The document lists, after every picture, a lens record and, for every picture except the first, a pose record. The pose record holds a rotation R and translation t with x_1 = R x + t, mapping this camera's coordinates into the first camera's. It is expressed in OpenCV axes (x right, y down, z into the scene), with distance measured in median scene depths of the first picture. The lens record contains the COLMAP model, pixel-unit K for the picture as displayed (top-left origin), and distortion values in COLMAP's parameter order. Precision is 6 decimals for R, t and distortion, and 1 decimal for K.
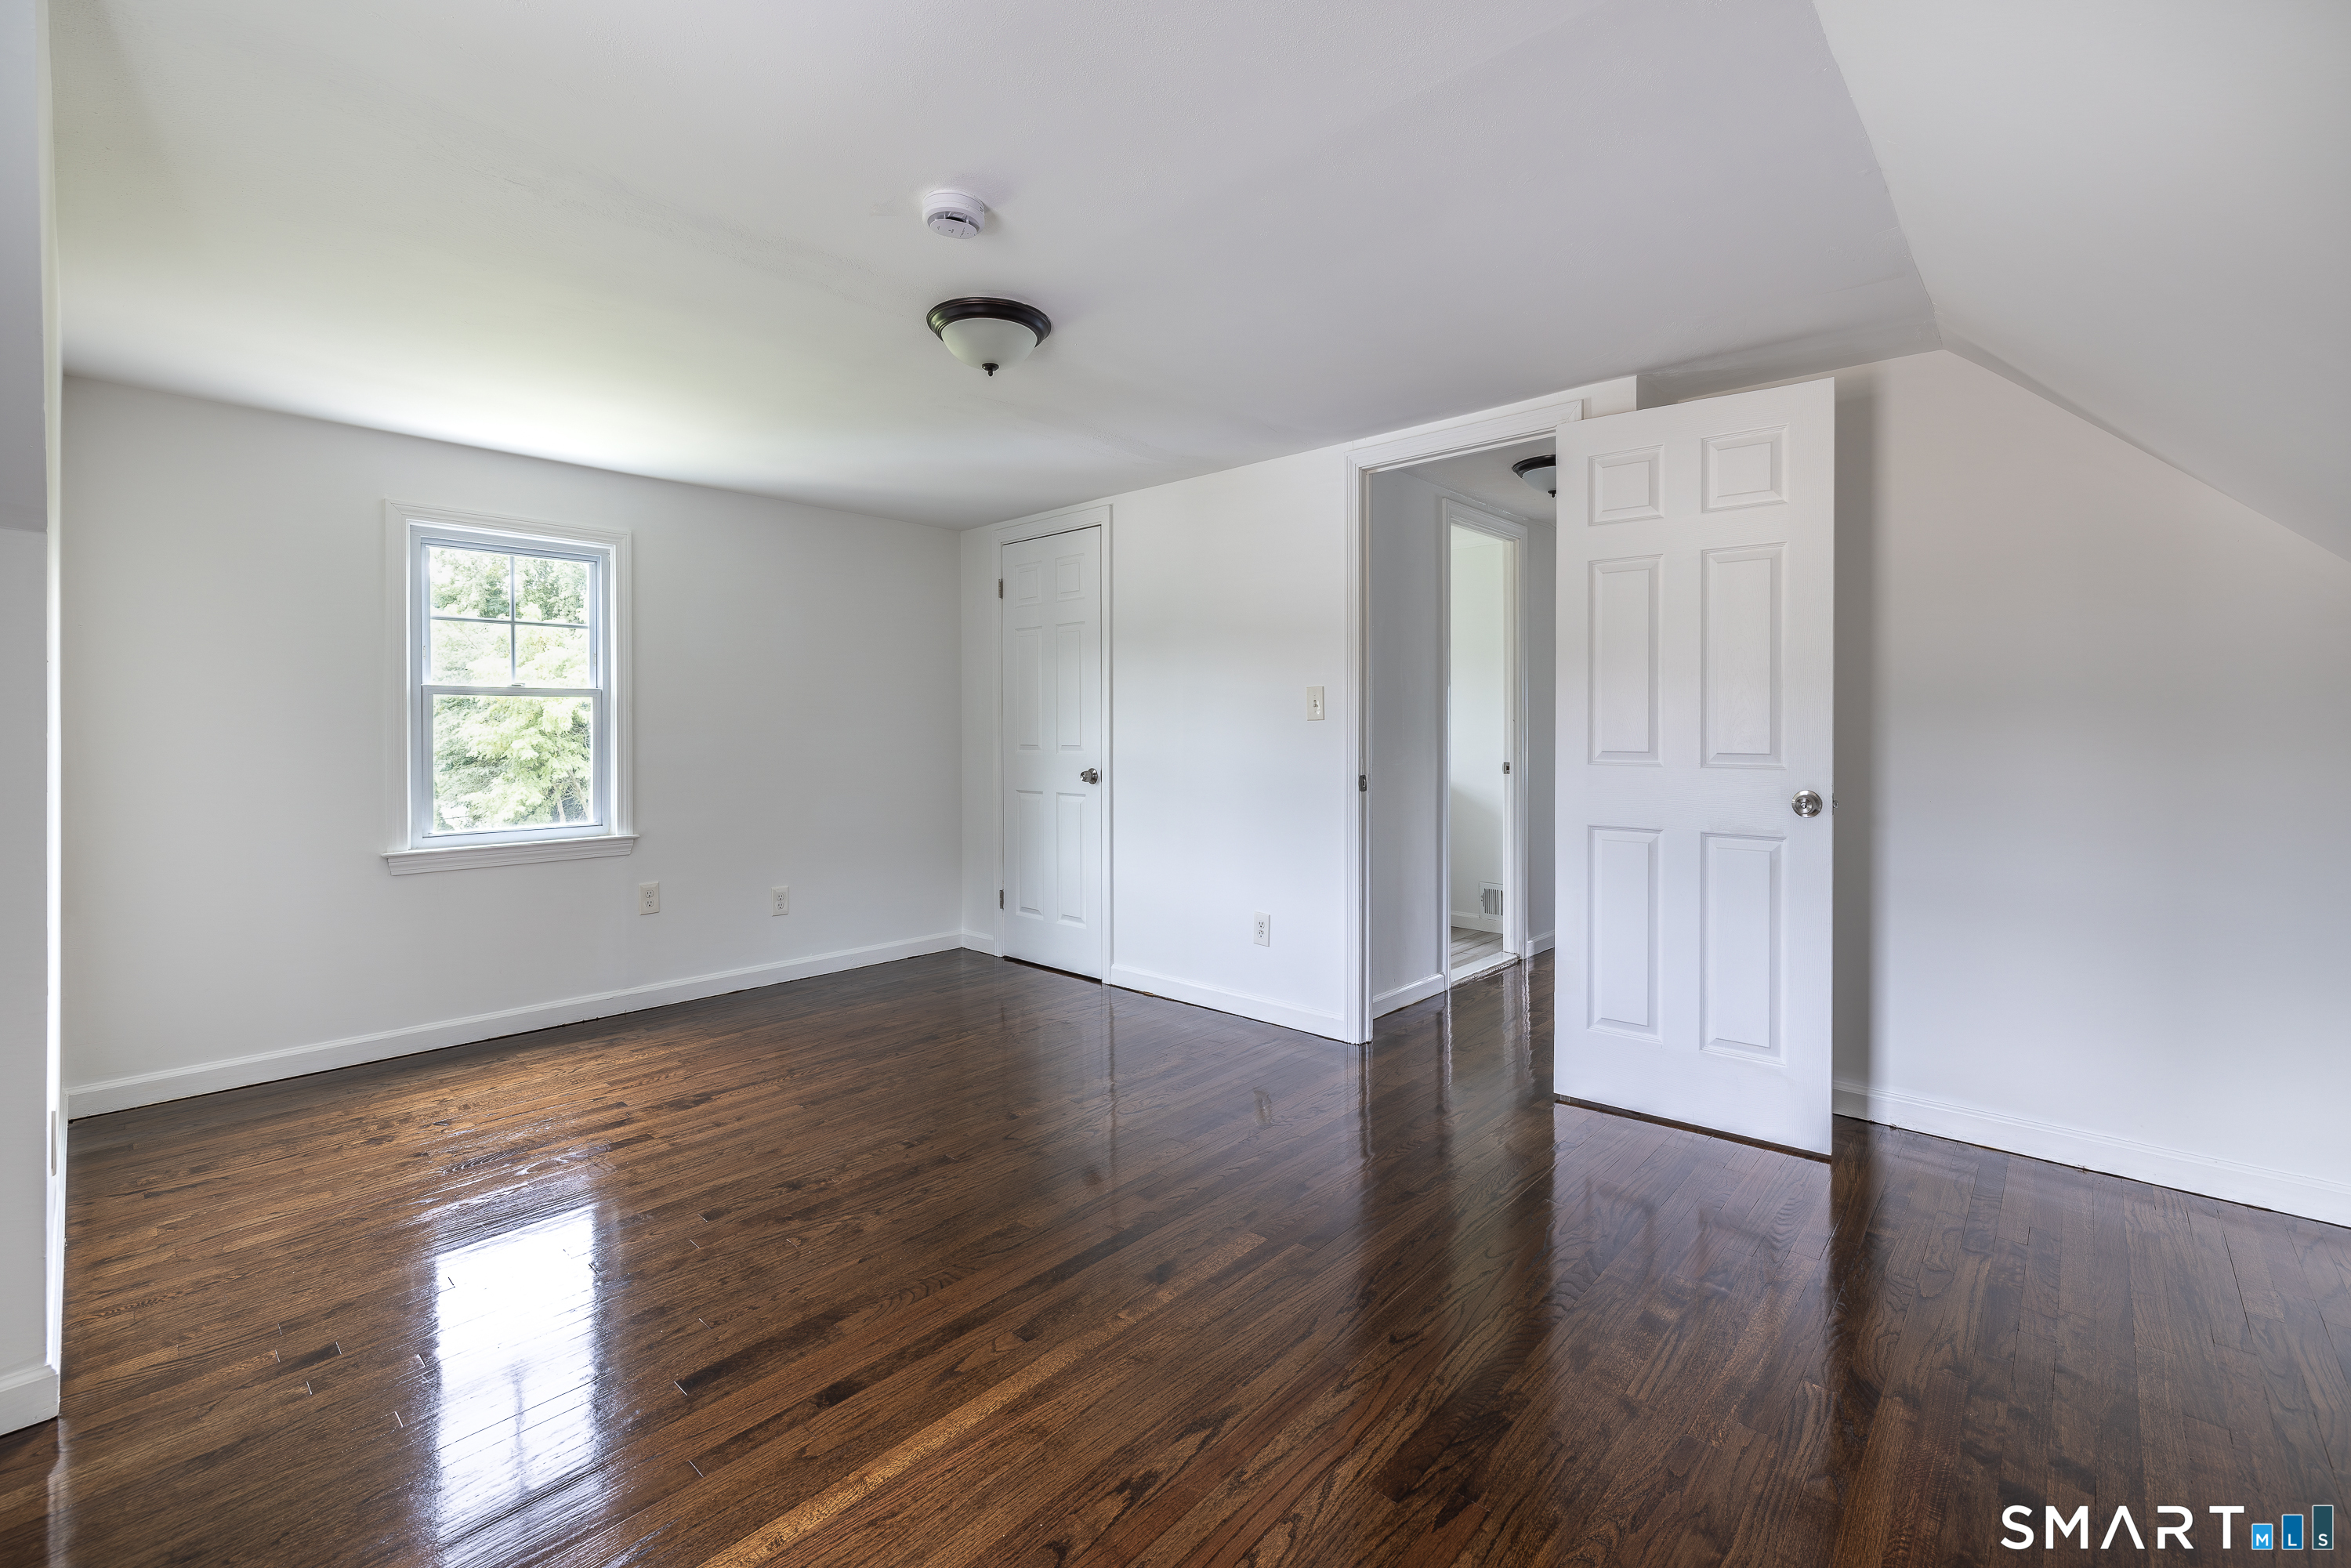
lens RADIAL K [[1009.0, 0, 1172.8], [0, 1009.0, 717.7], [0, 0, 1]] dist [-0.000716, -0.000040]
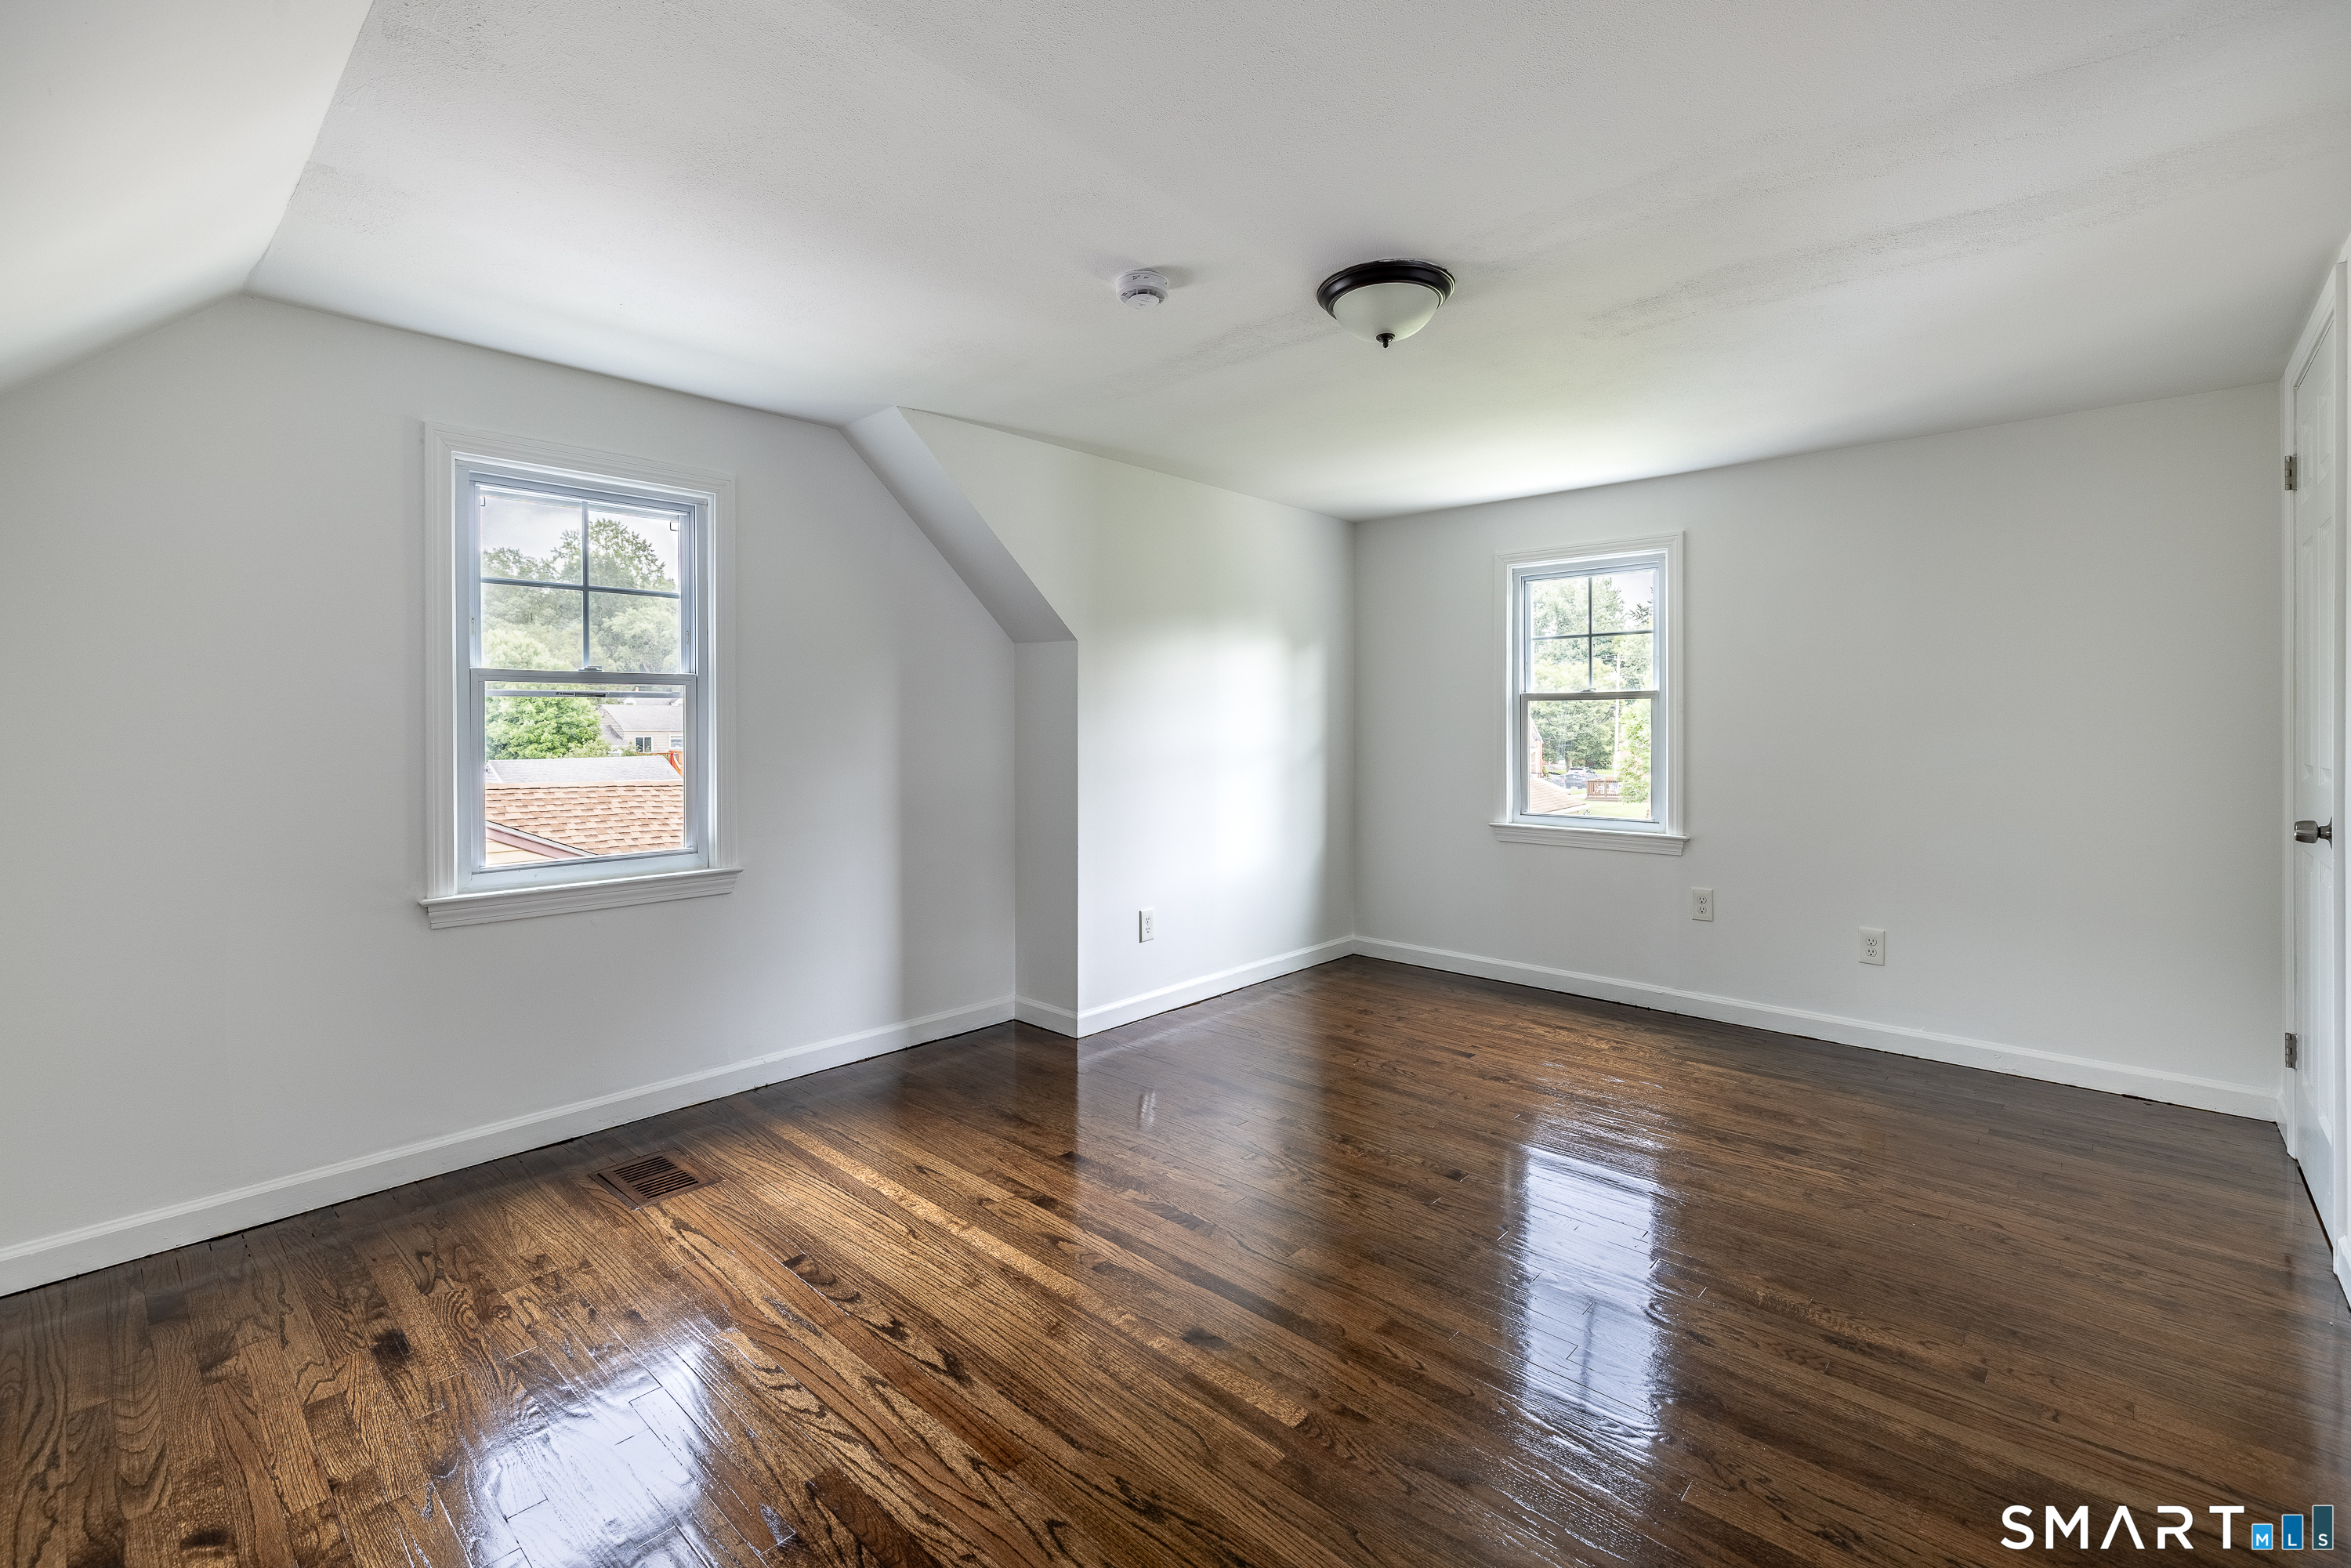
lens RADIAL K [[1009.0, 0, 1172.8], [0, 1009.0, 717.7], [0, 0, 1]] dist [-0.000716, -0.000040]
pose [[-0.006418, -0.006193, -0.999960, 1.084026], [0.007402, 0.999953, -0.006241, 0.004690], [0.999952, -0.007442, -0.006372, 1.199363]]
